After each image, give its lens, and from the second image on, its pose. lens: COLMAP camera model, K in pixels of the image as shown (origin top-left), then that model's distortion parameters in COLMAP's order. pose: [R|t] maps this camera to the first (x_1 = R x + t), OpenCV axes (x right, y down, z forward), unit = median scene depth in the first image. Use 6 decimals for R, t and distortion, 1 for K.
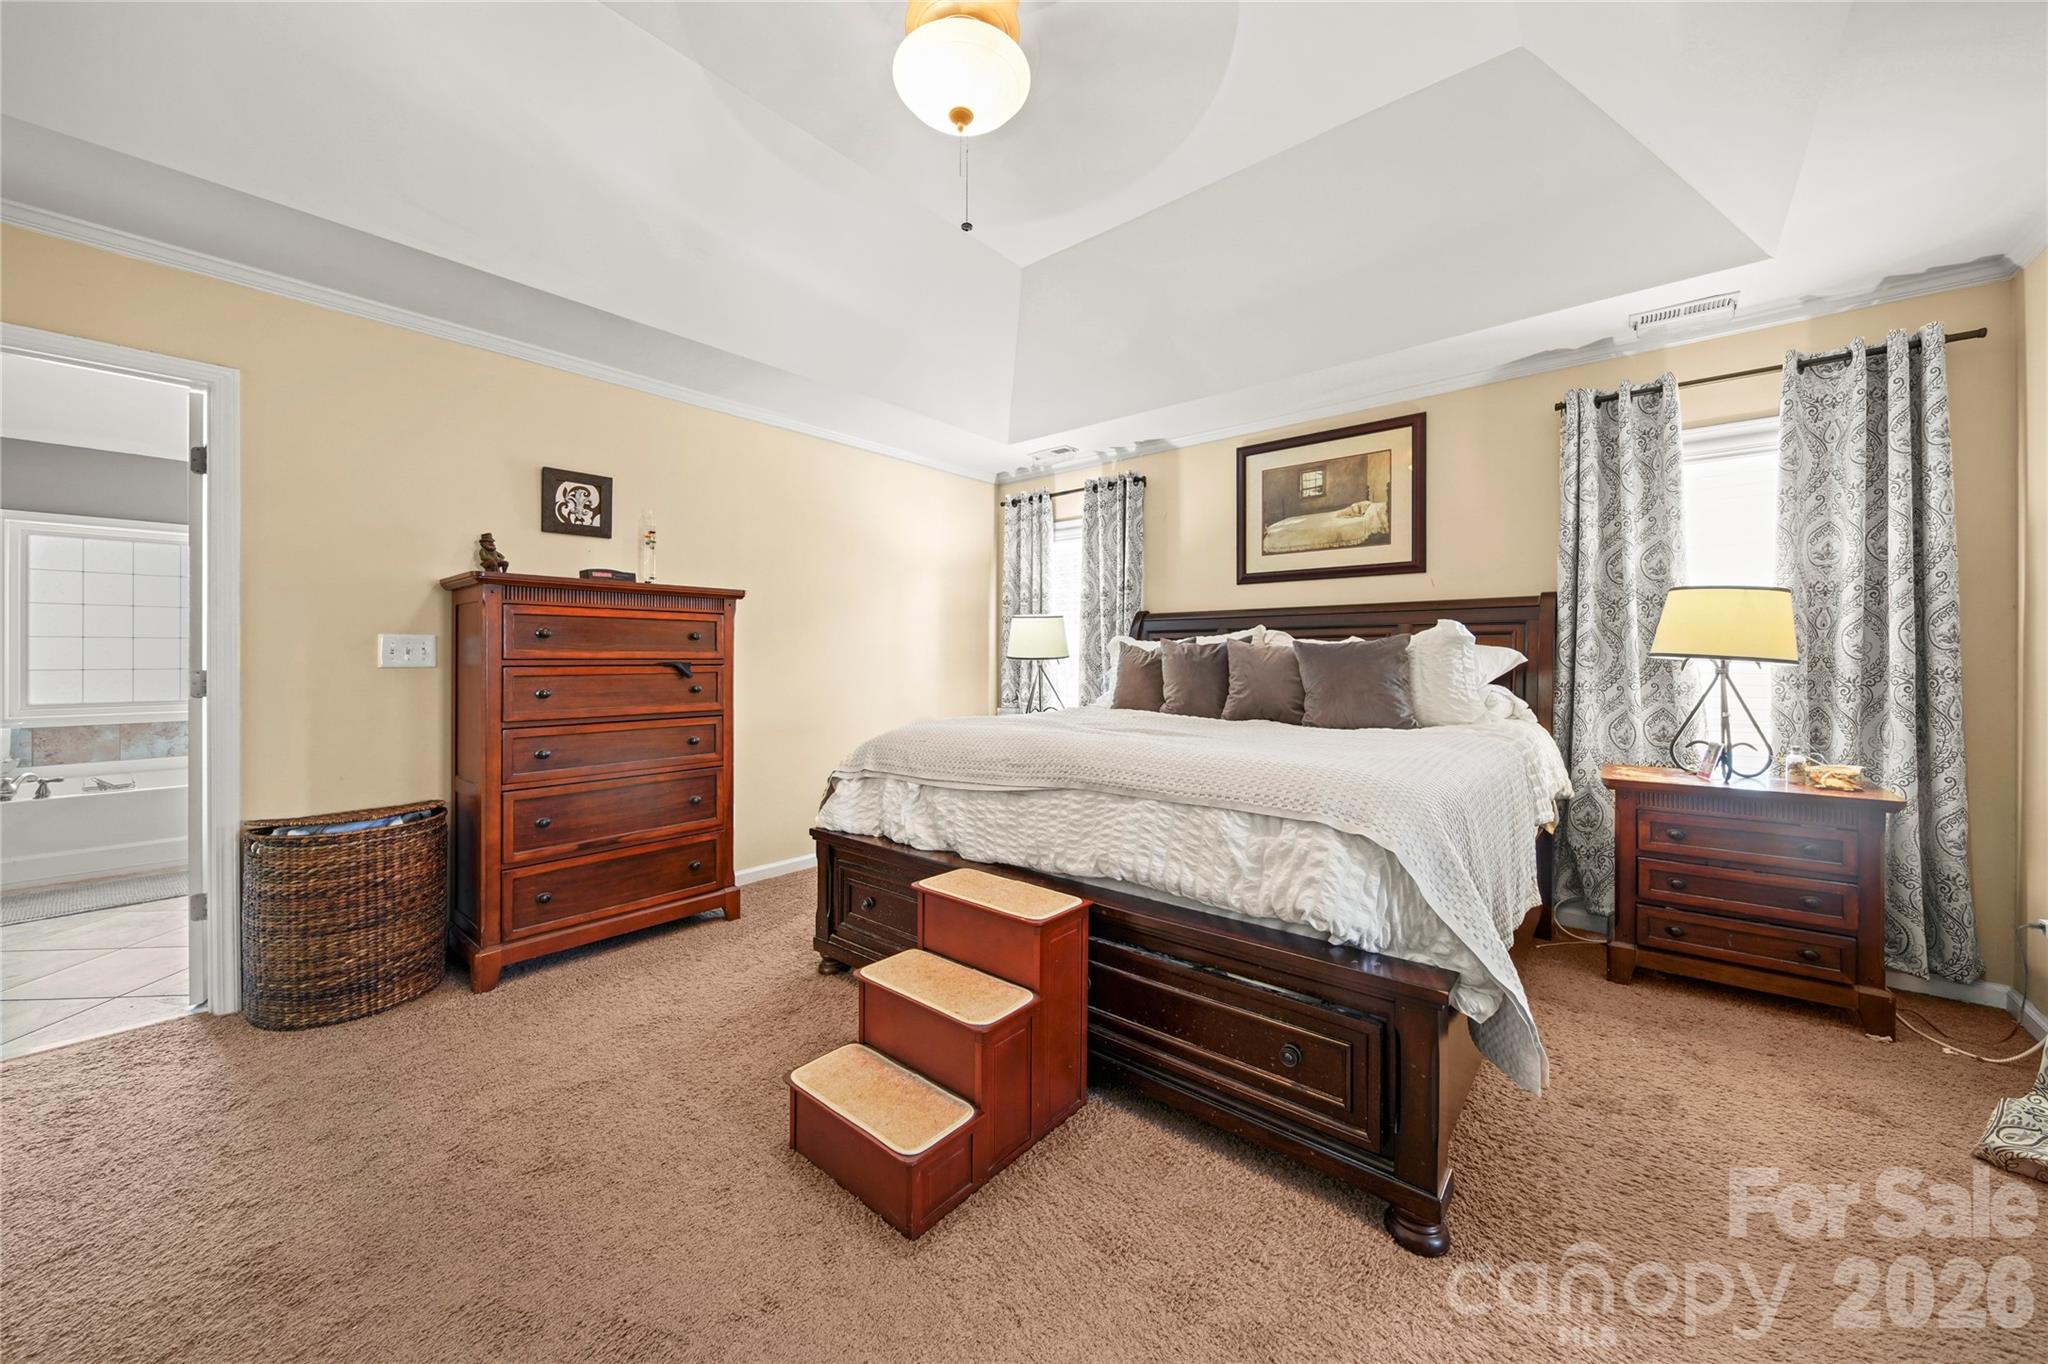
lens RADIAL K [[739.5, 0, 1008.1], [0, 739.5, 653.1], [0, 0, 1]] dist [-0.002191, -0.000159]
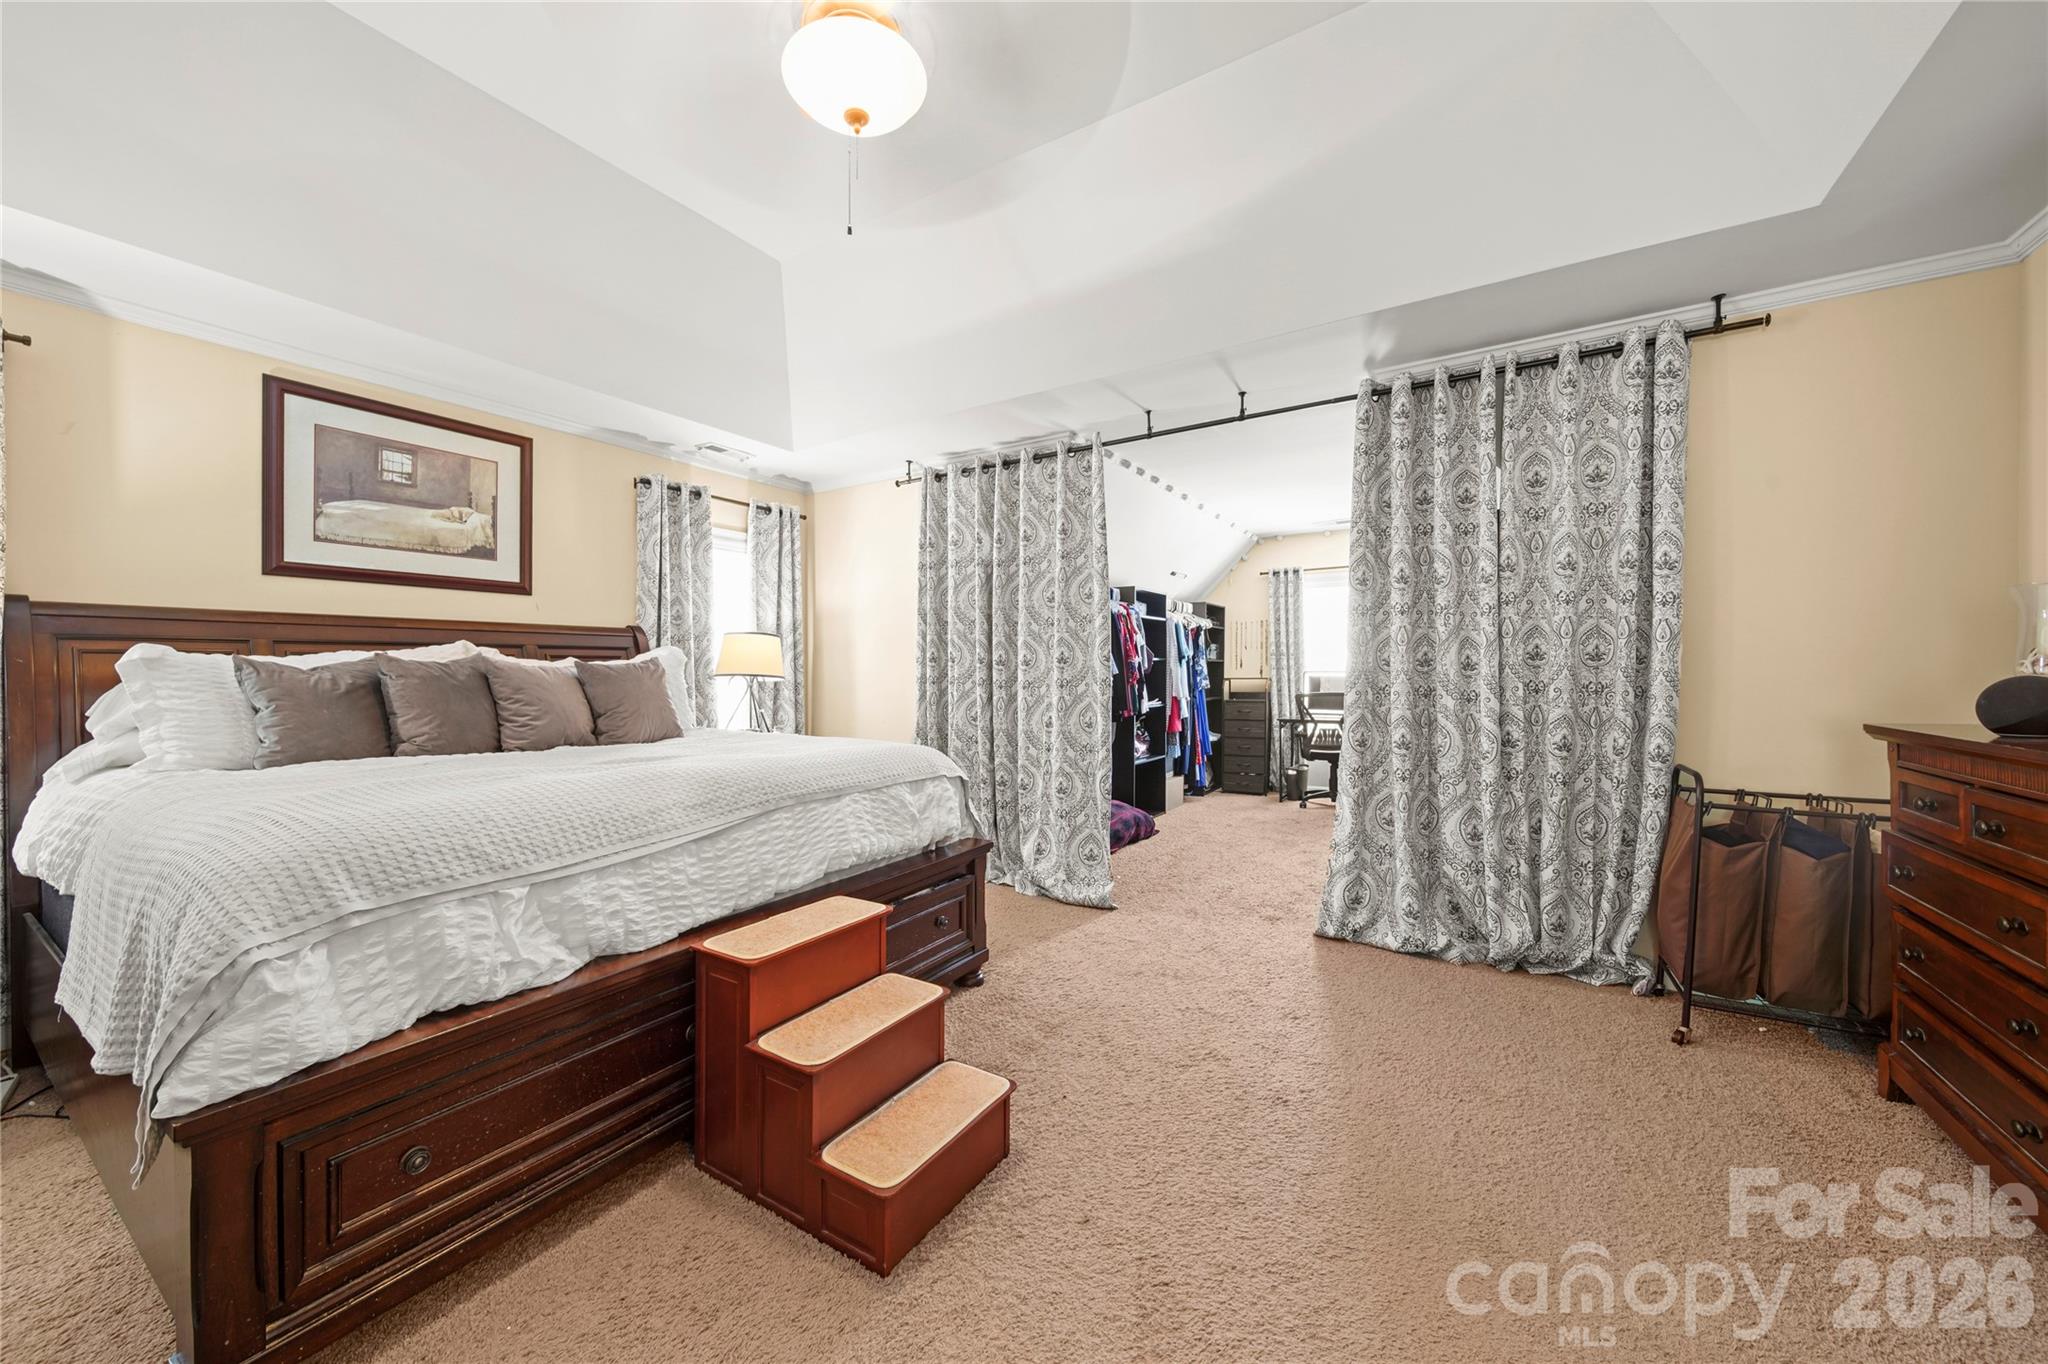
lens RADIAL K [[739.5, 0, 1021.4], [0, 739.5, 691.8], [0, 0, 1]] dist [-0.002191, -0.000159]
pose [[-0.148761, -0.021804, 0.988633, -0.535449], [0.004551, 0.999731, 0.022733, 0.003630], [-0.988863, 0.007881, -0.148621, 0.469661]]
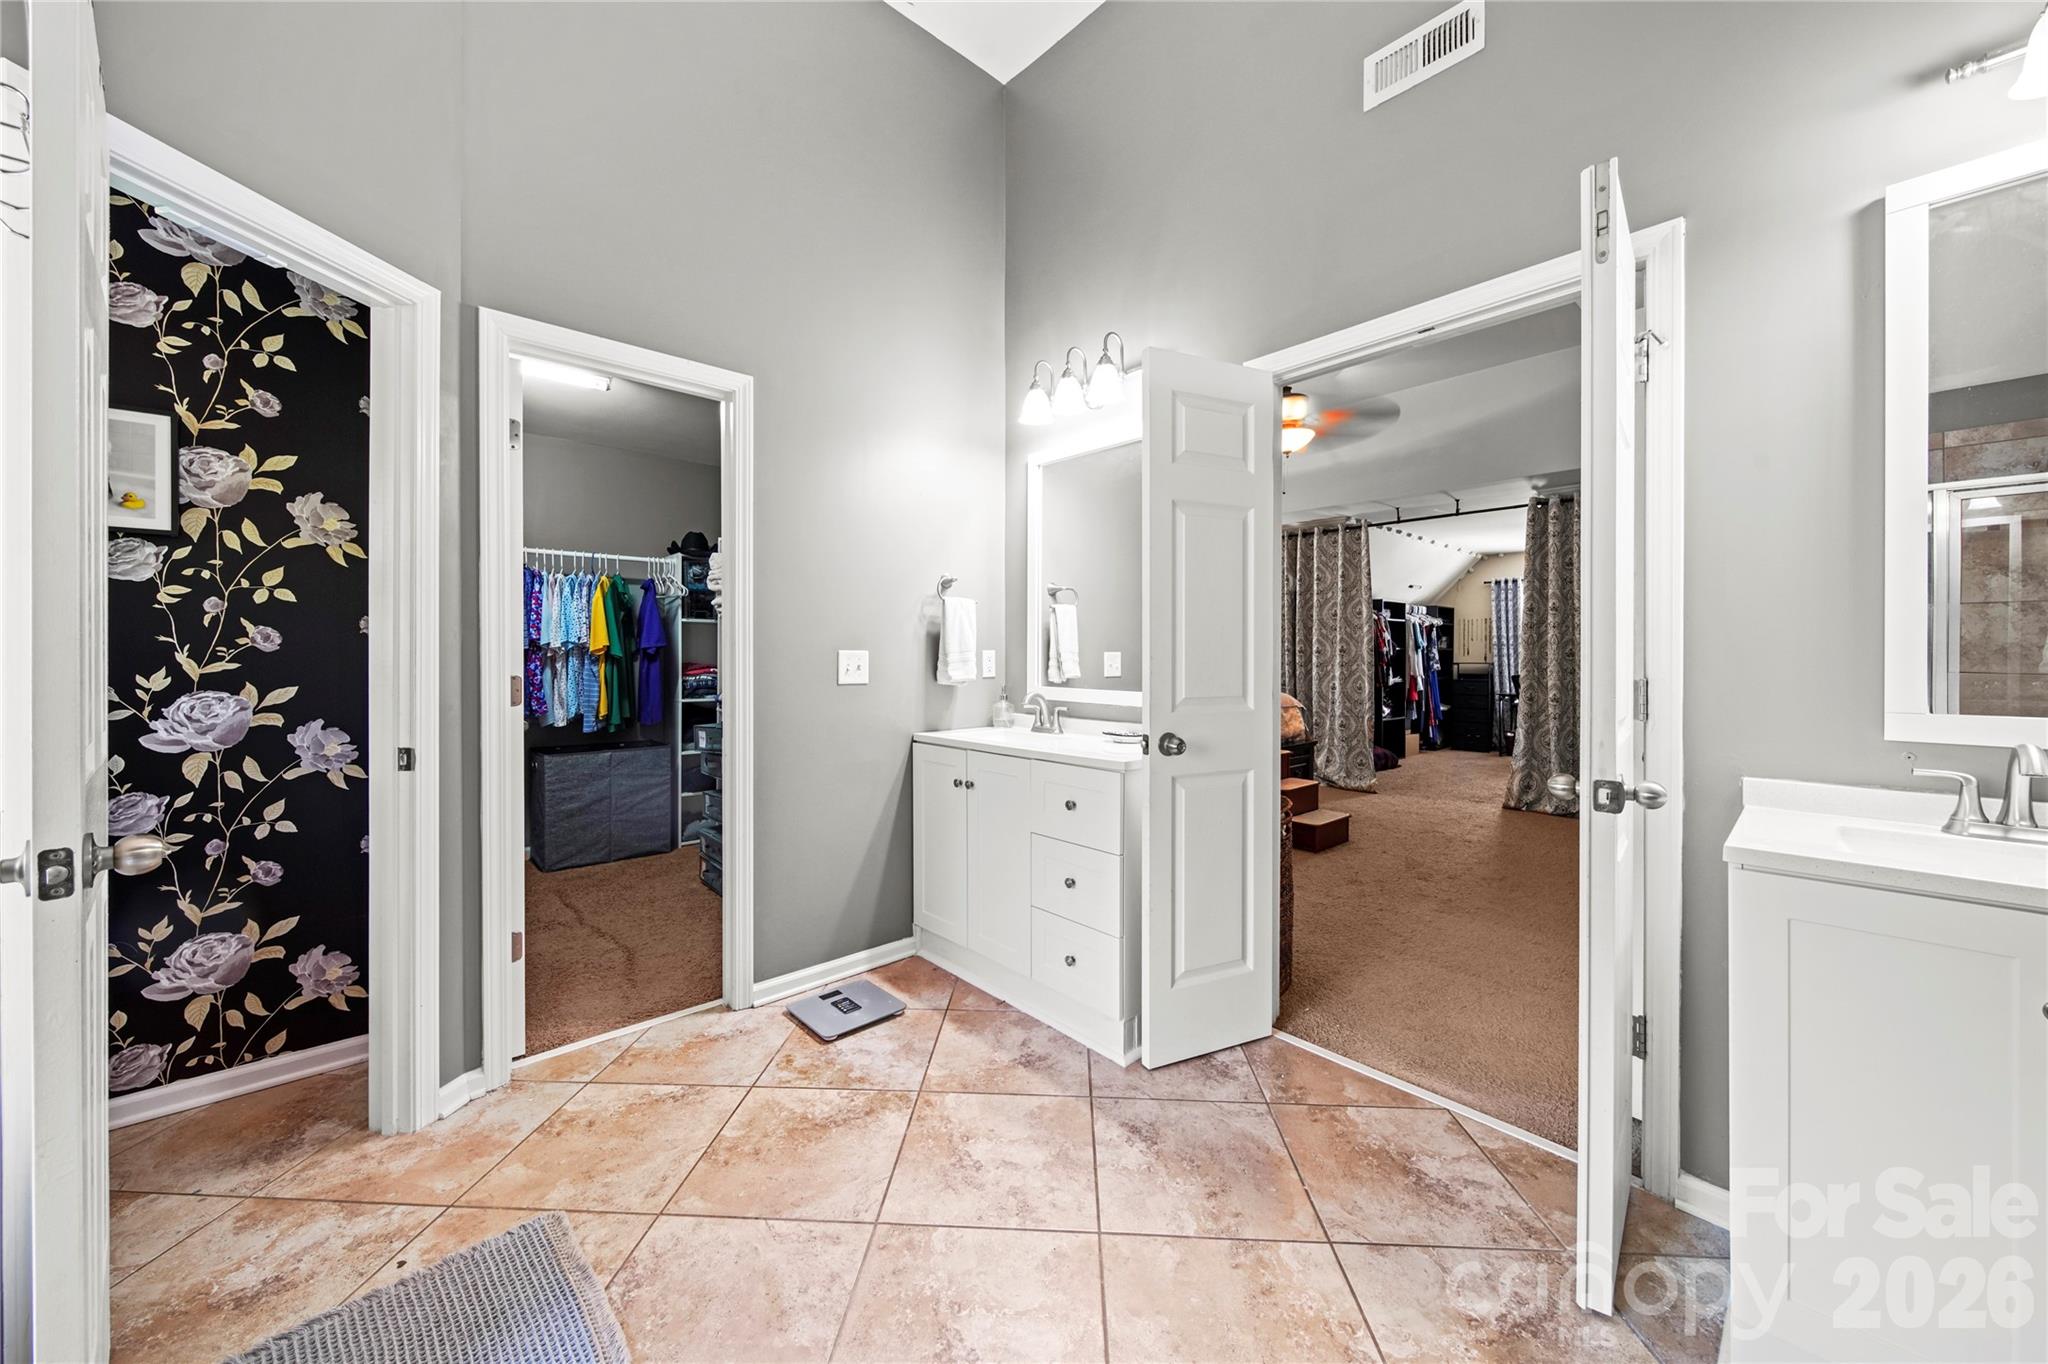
lens RADIAL K [[739.5, 0, 1021.3], [0, 739.5, 651.8], [0, 0, 1]] dist [-0.002191, -0.000159]
pose [[0.125655, 0.007321, 0.992047, -1.431516], [-0.004399, 0.999967, -0.006822, 0.001455], [-0.992064, -0.003507, 0.125683, 0.821004]]
